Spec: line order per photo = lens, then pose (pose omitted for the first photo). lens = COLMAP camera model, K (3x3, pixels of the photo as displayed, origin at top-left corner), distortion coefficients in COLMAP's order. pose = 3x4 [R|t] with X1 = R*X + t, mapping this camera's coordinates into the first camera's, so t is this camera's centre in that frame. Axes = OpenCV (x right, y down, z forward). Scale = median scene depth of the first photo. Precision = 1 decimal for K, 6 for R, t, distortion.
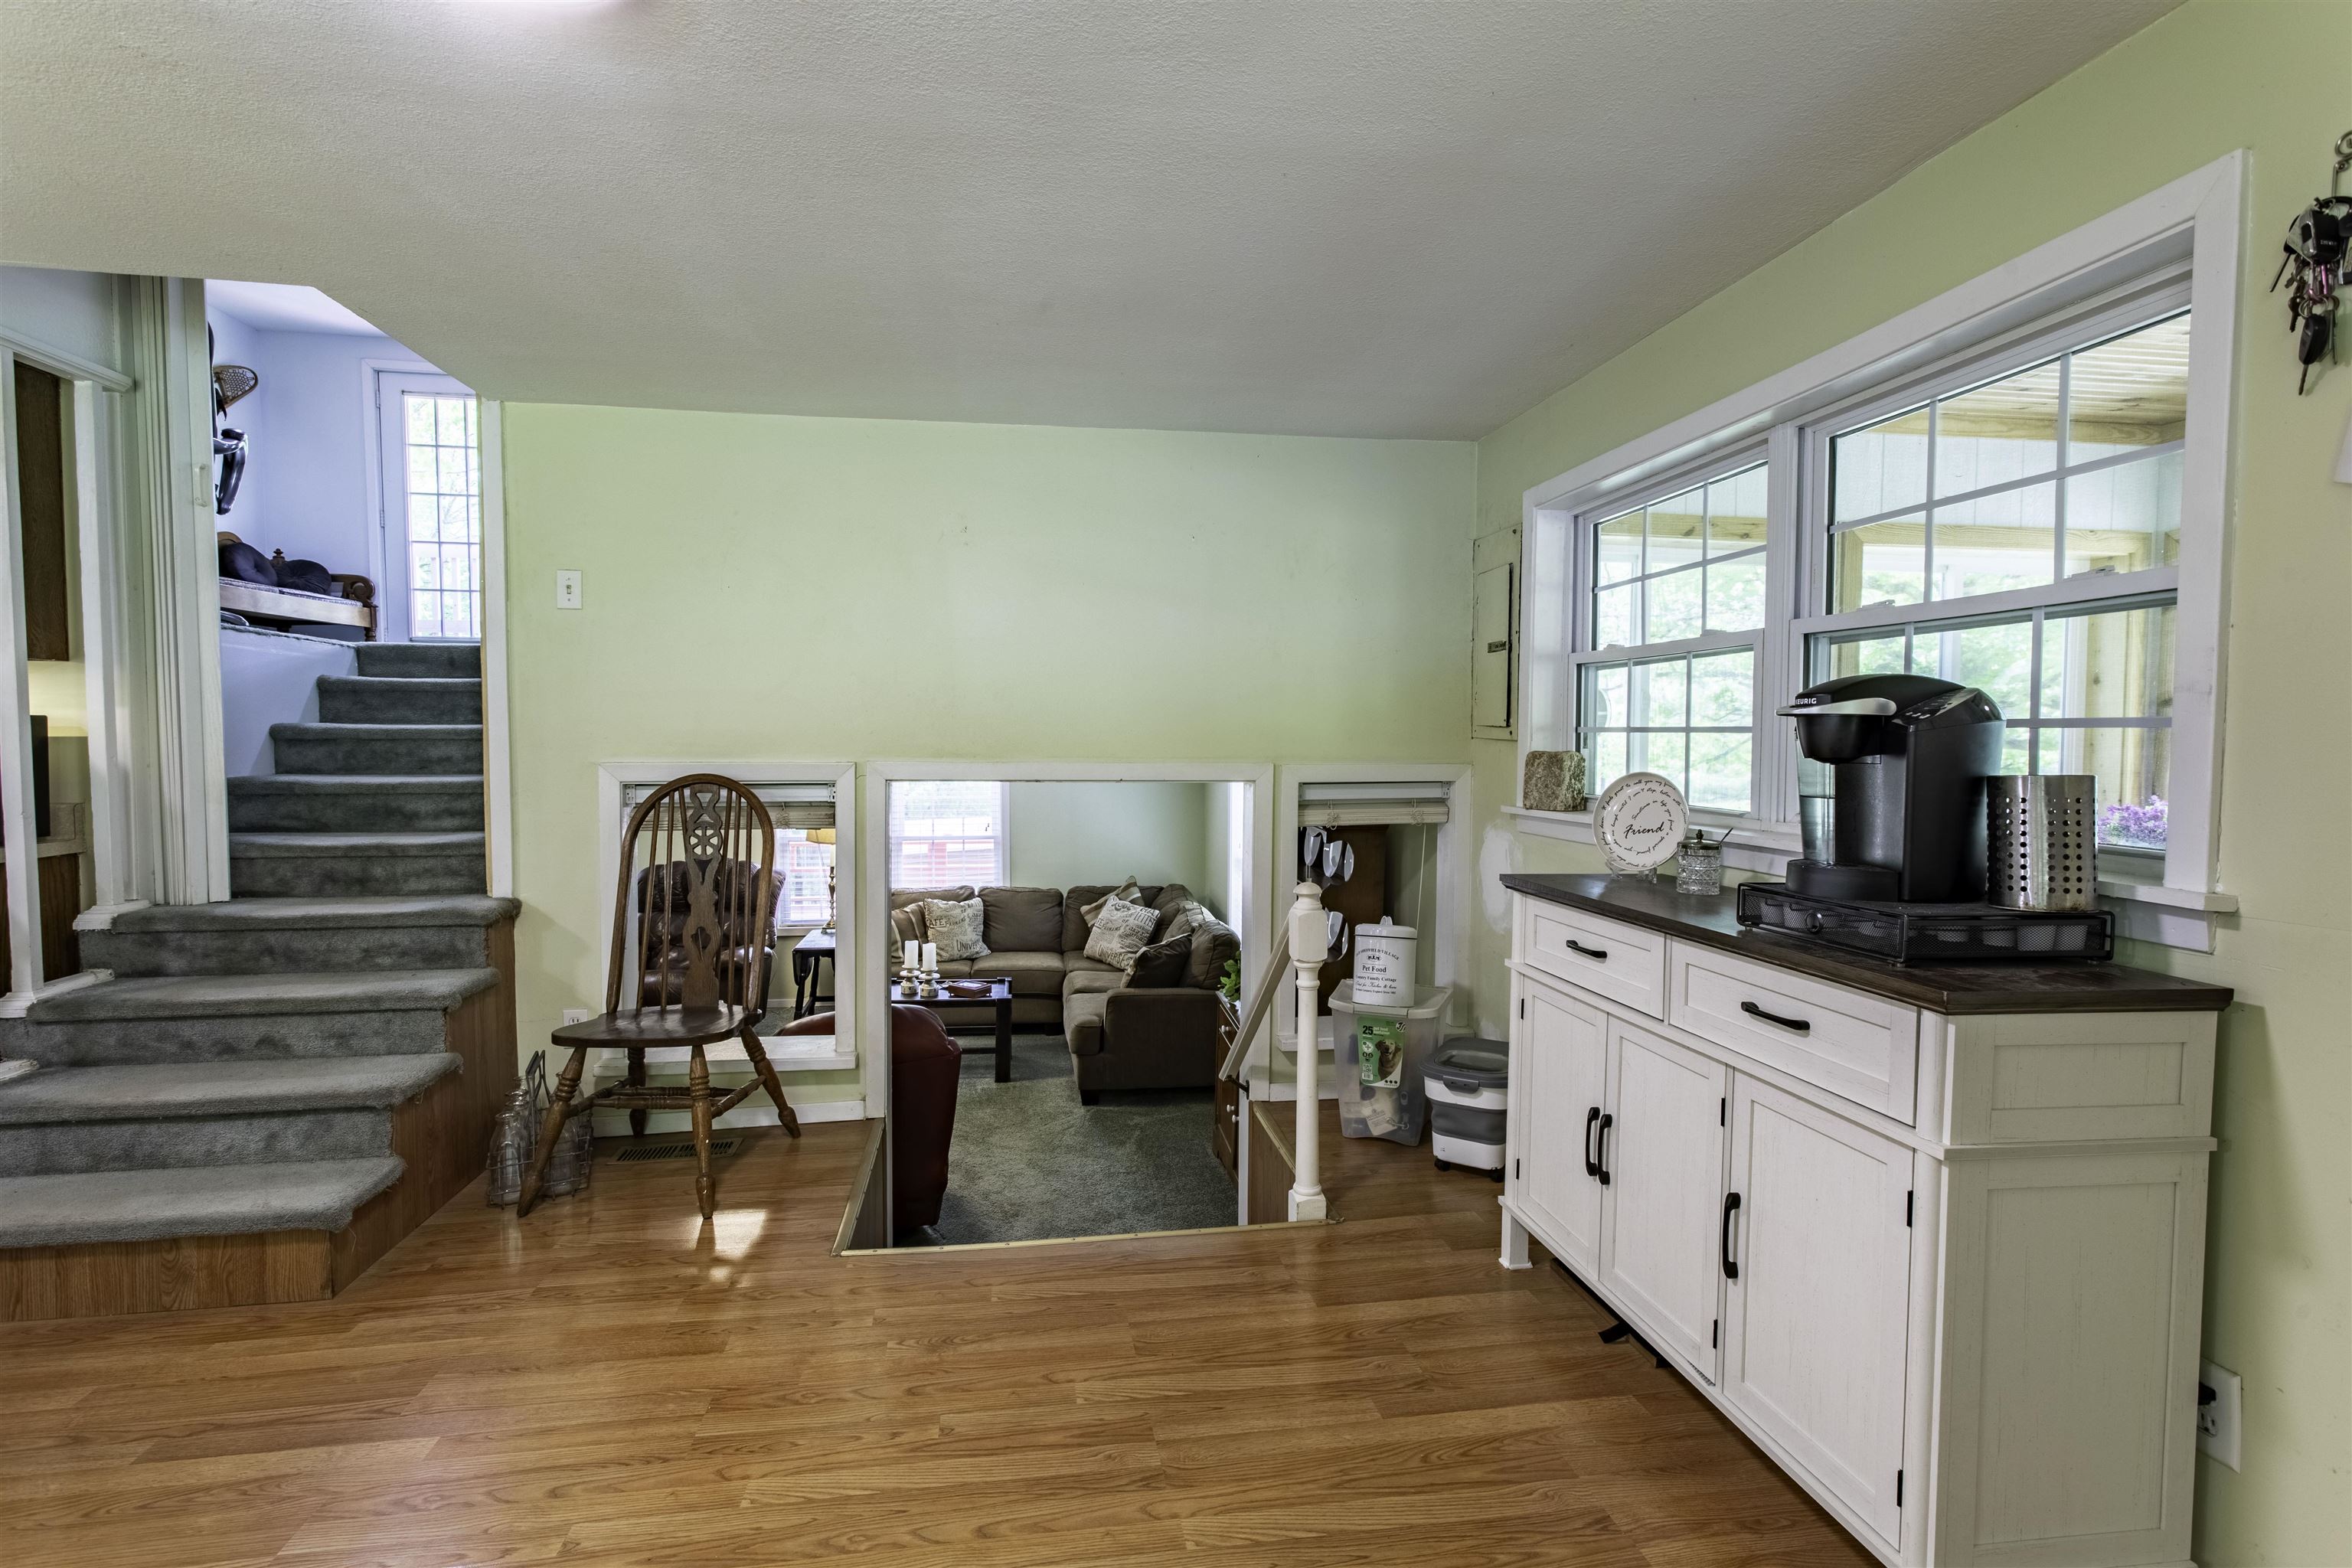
lens RADIAL K [[1107.3, 0, 1167.1], [0, 1107.3, 777.9], [0, 0, 1]] dist [0.000507, 0.002216]
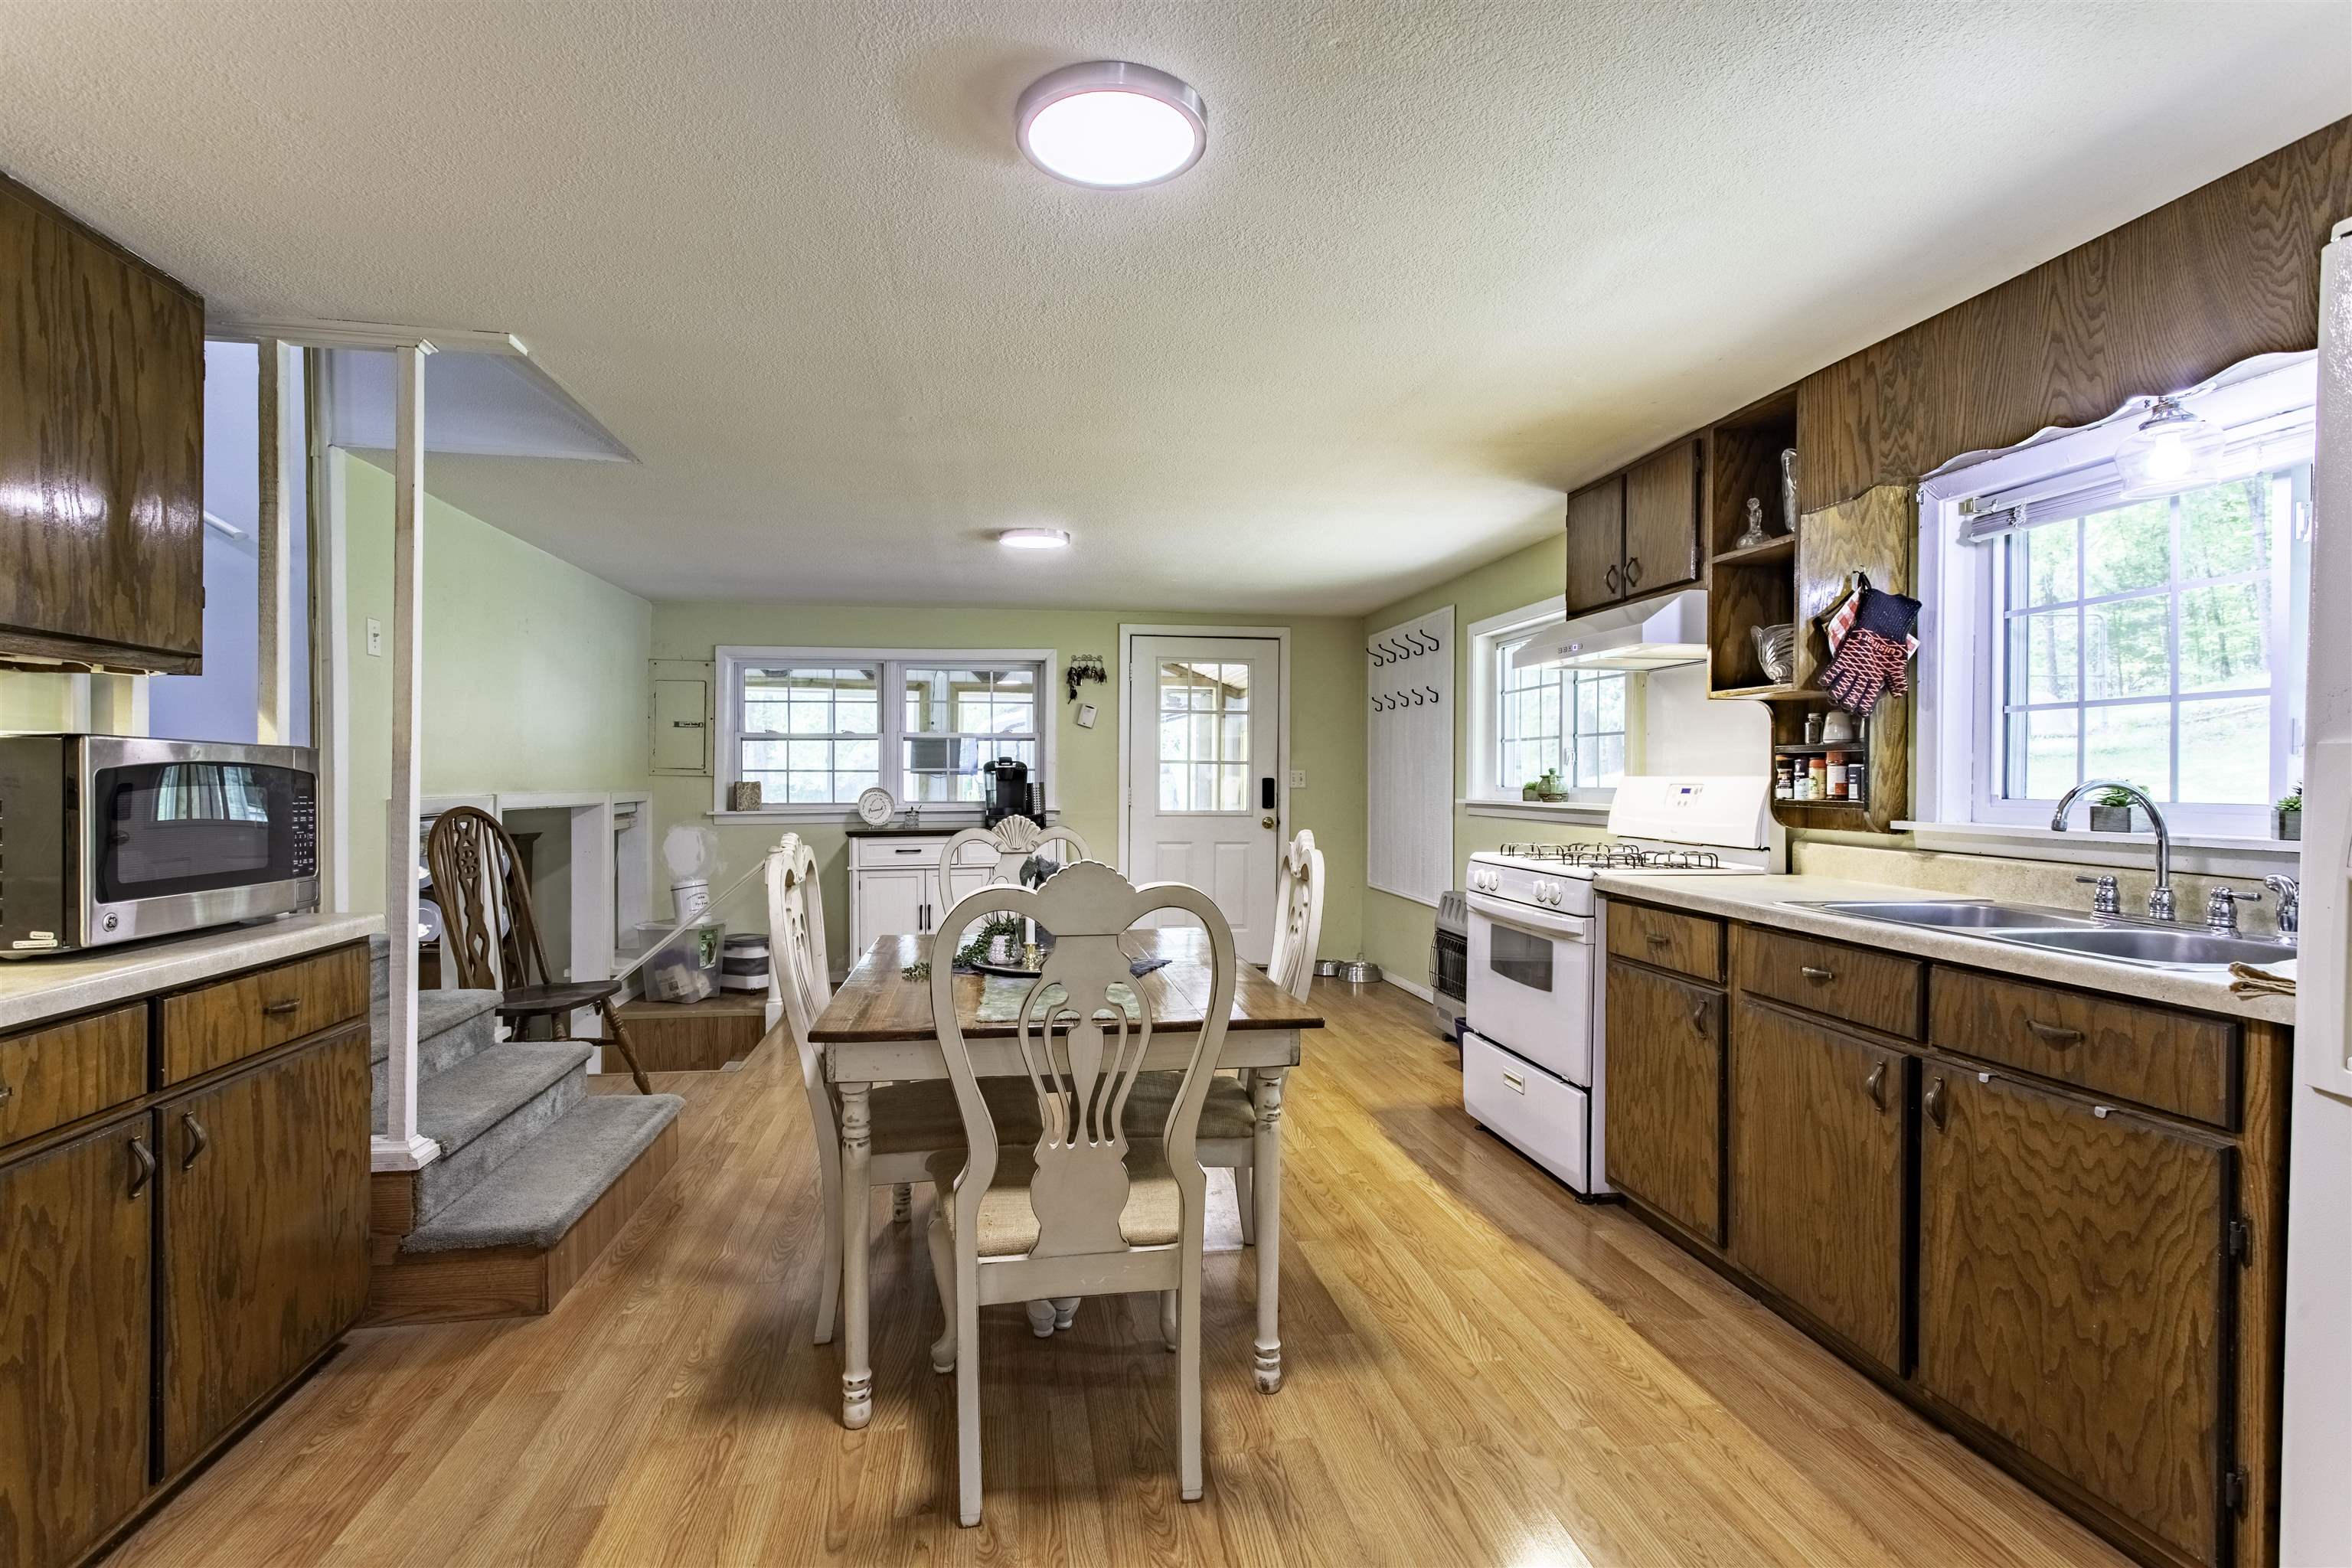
lens RADIAL K [[1108.8, 0, 1169.7], [0, 1108.8, 780.1], [0, 0, 1]] dist [0.002594, -0.000450]
pose [[-0.007156, -0.007346, 0.999947, -1.612832], [0.040038, 0.999169, 0.007627, -0.010296], [-0.999173, 0.040091, -0.006856, 0.248172]]
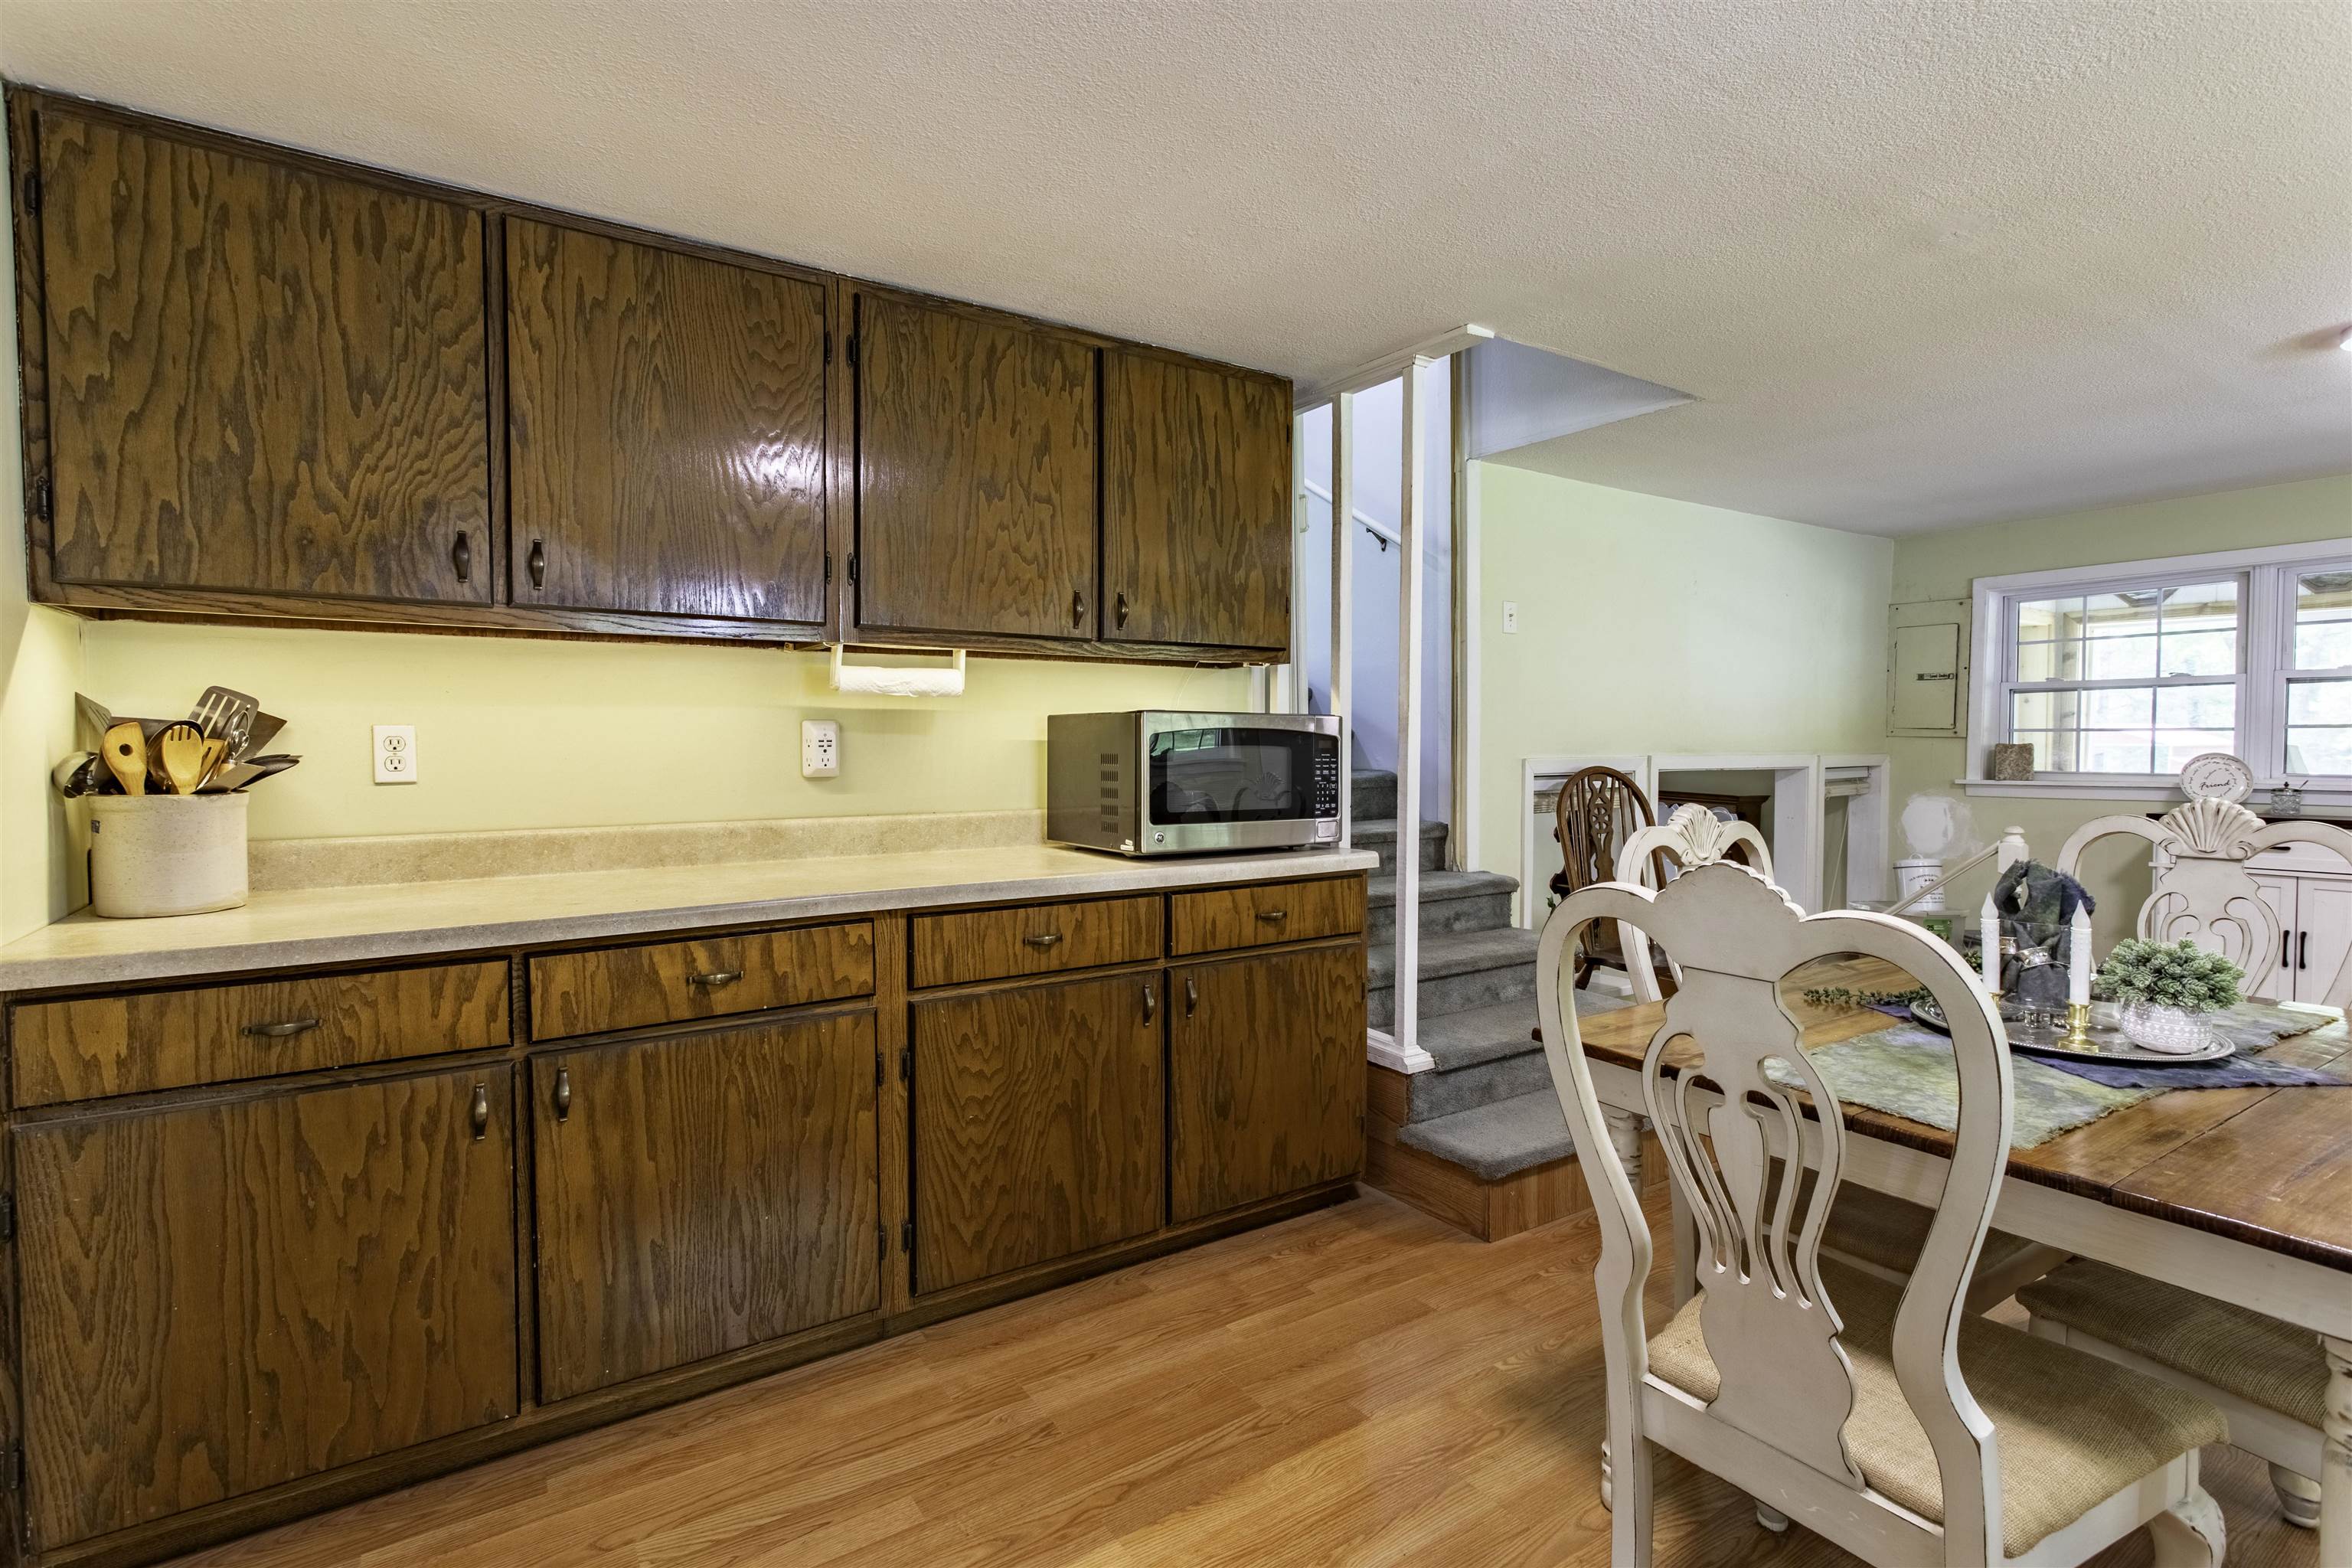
lens RADIAL K [[1105.5, 0, 1159.8], [0, 1105.5, 780.8], [0, 0, 1]] dist [0.000028, 0.000536]
pose [[0.913451, -0.021320, 0.406389, -1.393976], [0.022525, 0.999745, 0.001818, -0.000395], [-0.406324, 0.007493, 0.913698, 0.041585]]
